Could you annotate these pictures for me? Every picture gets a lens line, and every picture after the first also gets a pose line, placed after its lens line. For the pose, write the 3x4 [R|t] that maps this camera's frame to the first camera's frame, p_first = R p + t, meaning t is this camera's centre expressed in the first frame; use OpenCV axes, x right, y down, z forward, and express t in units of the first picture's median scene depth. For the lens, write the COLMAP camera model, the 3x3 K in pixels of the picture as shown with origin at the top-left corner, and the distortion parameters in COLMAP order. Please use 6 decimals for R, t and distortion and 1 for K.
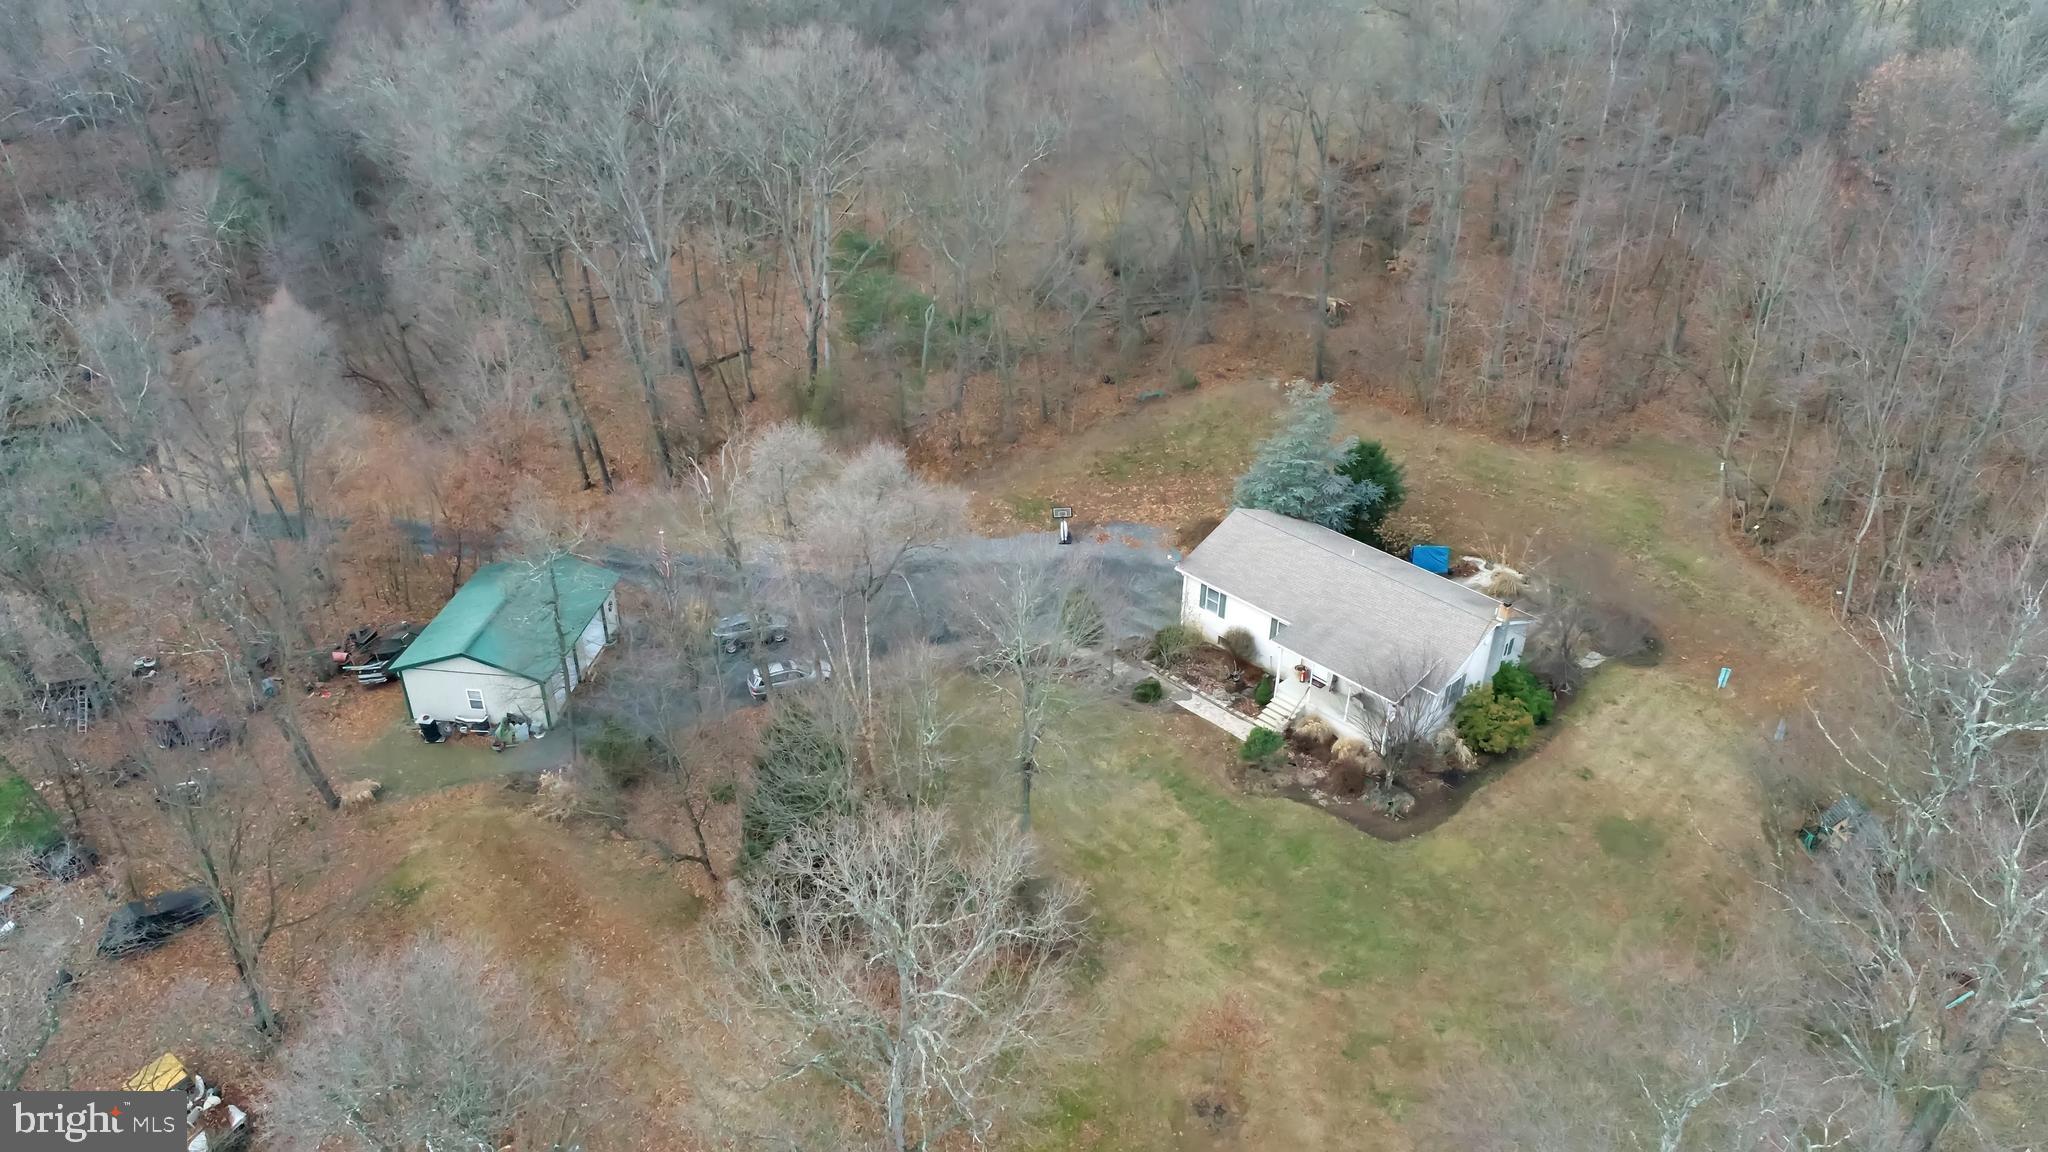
lens RADIAL K [[1429.5, 0, 1028.7], [0, 1429.5, 581.6], [0, 0, 1]] dist [-0.002993, -0.002470]
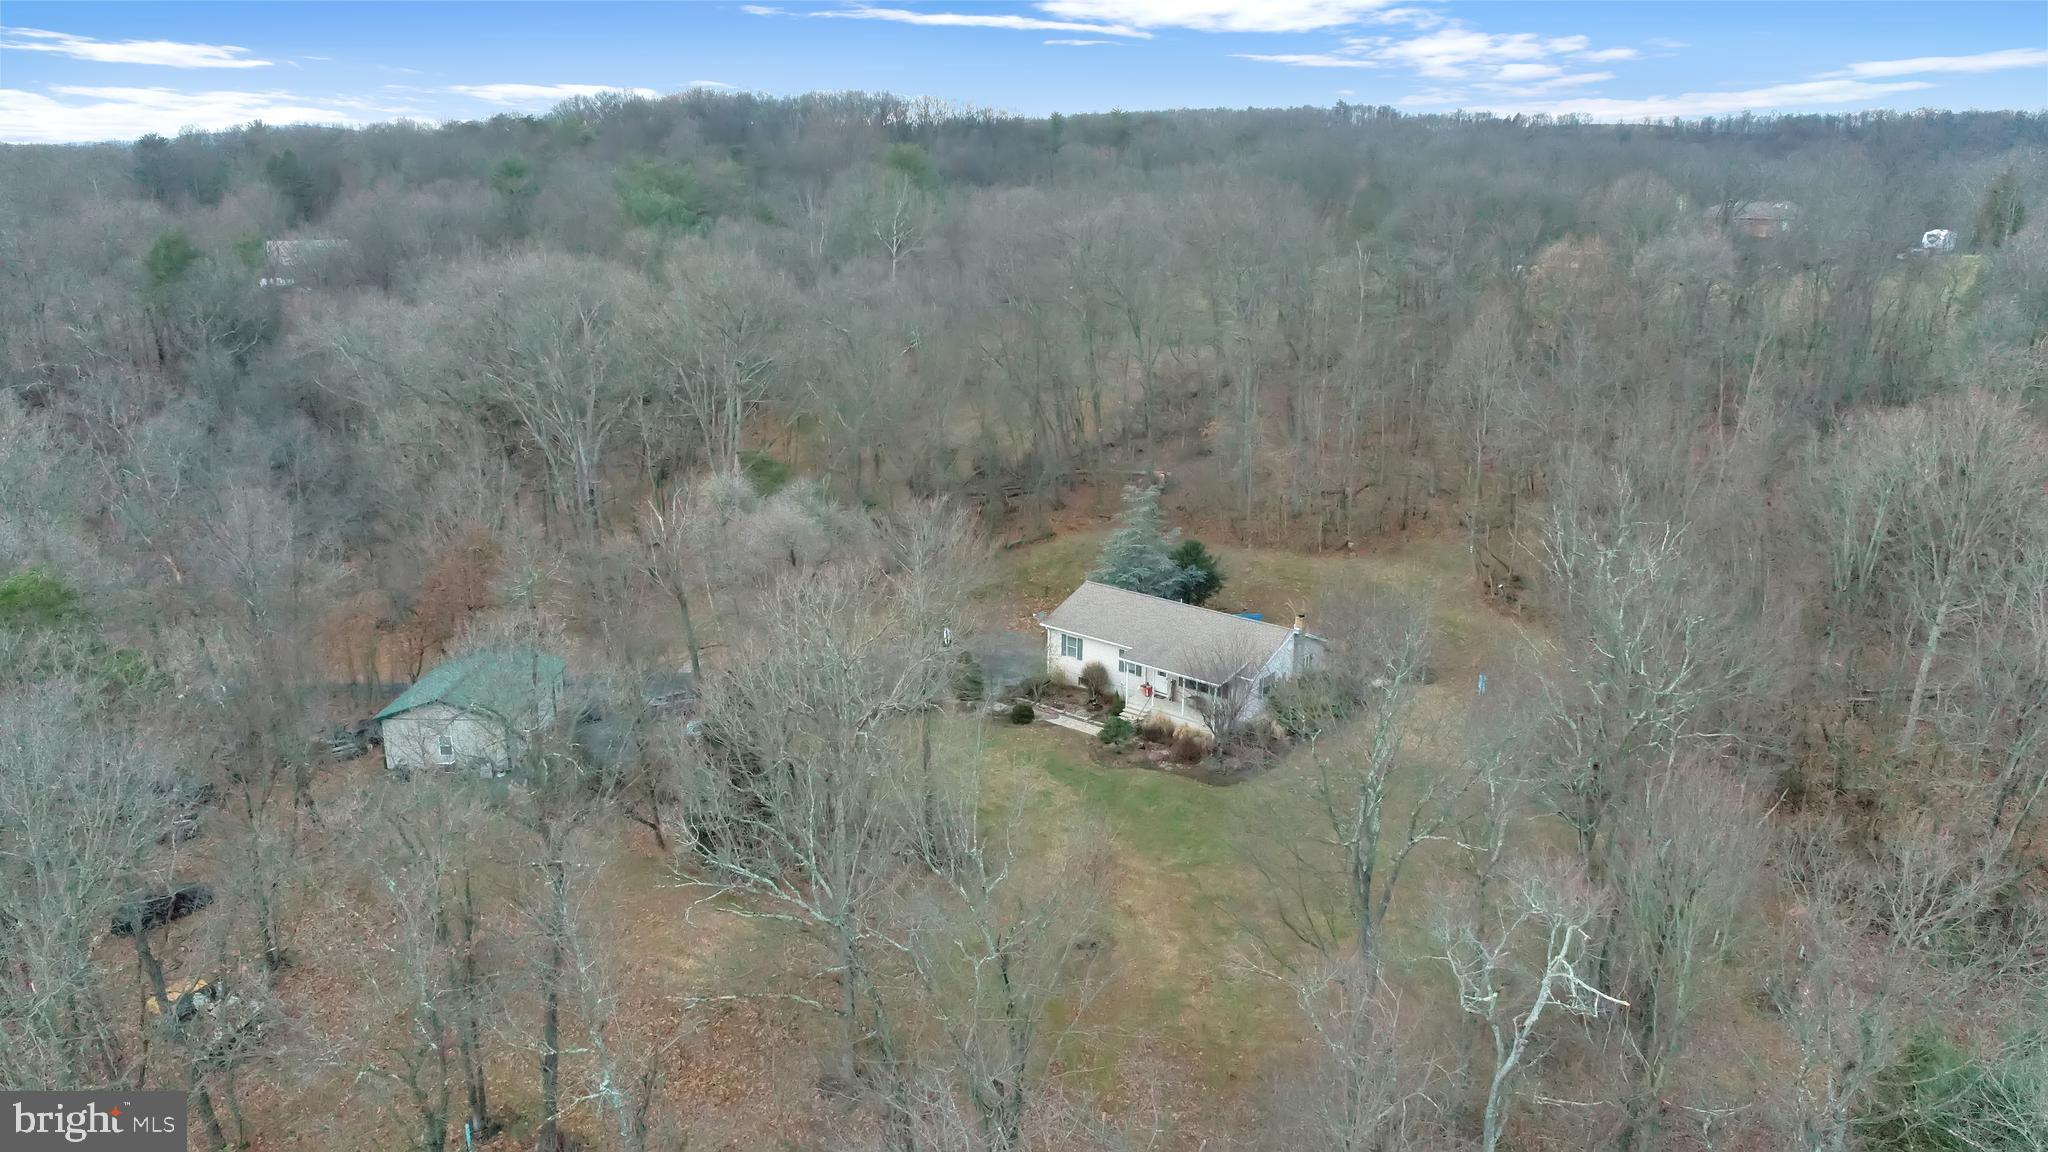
lens RADIAL K [[1429.5, 0, 1025.1], [0, 1429.5, 572.2], [0, 0, 1]] dist [-0.002993, -0.002470]
pose [[0.995404, -0.030850, 0.090655, -0.019803], [0.052978, 0.966025, -0.252960, 0.264844], [-0.079772, 0.256600, 0.963220, -0.190940]]
